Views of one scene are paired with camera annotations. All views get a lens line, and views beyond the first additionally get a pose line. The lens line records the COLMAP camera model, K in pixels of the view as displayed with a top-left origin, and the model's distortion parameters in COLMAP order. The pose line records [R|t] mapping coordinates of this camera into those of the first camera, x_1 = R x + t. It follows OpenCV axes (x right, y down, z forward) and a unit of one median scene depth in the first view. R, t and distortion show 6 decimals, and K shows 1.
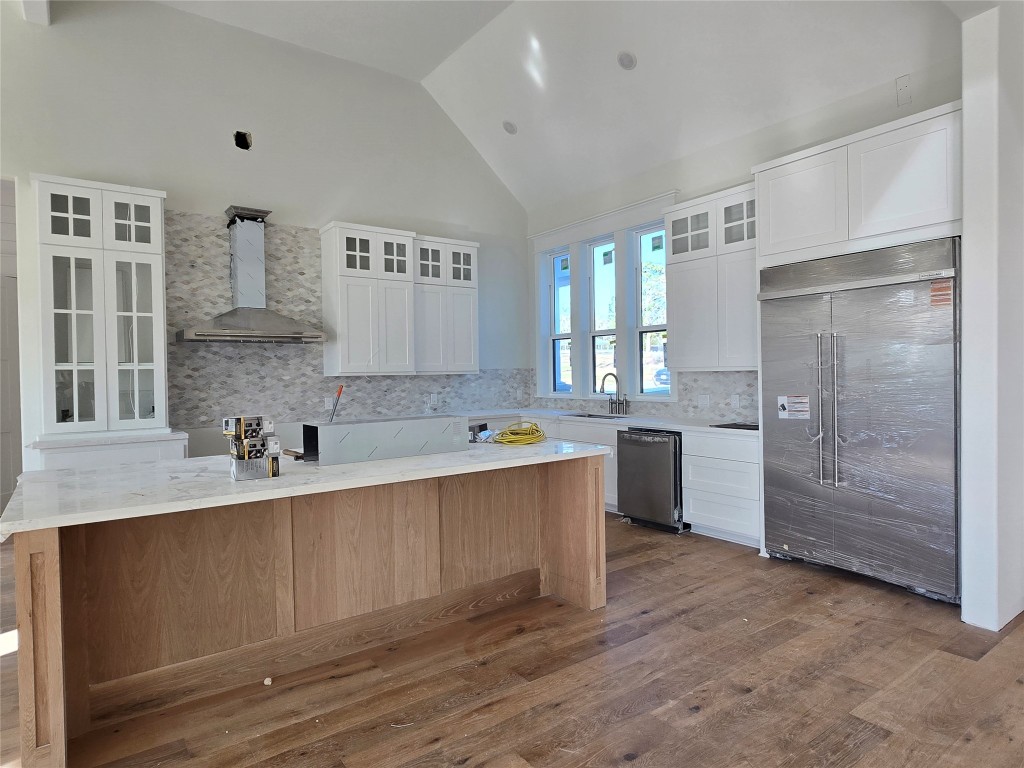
lens RADIAL K [[598.3, 0, 512.0], [0, 598.3, 384.0], [0, 0, 1]] dist [-0.000203, -0.001217]
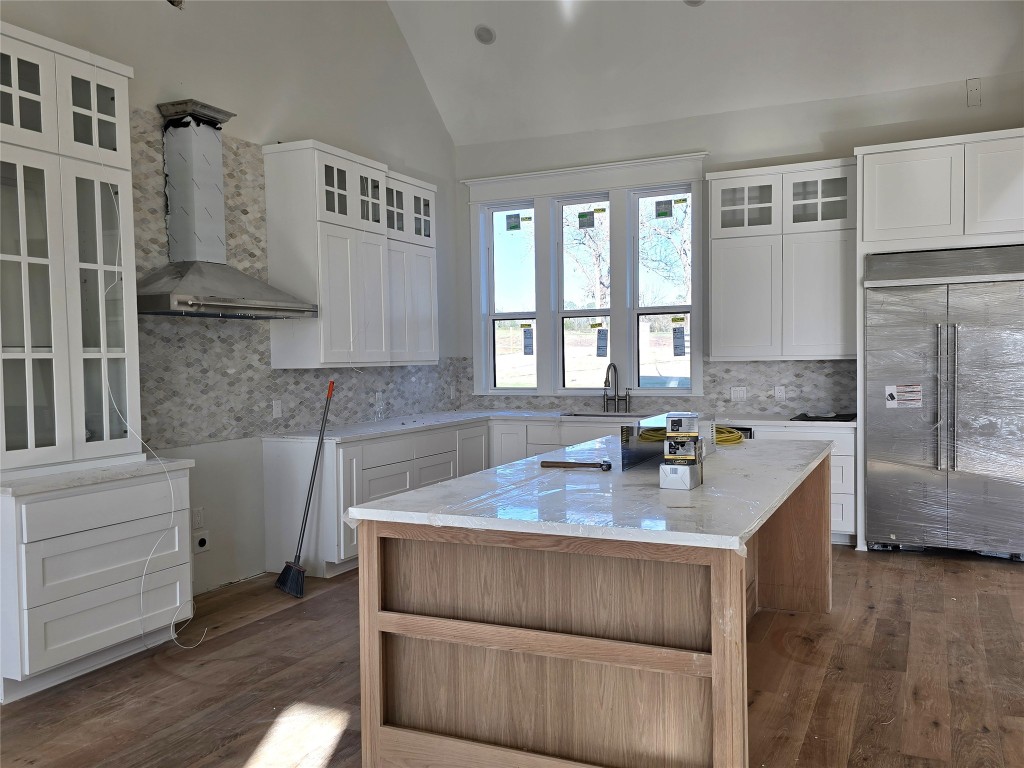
lens RADIAL K [[871.0, 0, 511.7], [0, 871.0, 395.5], [0, 0, 1]] dist [0.083358, -0.098217]
pose [[0.877281, -0.020181, 0.479553, -0.588962], [0.010800, 0.999693, 0.022313, -0.001936], [-0.479856, -0.014395, 0.877229, 0.012405]]
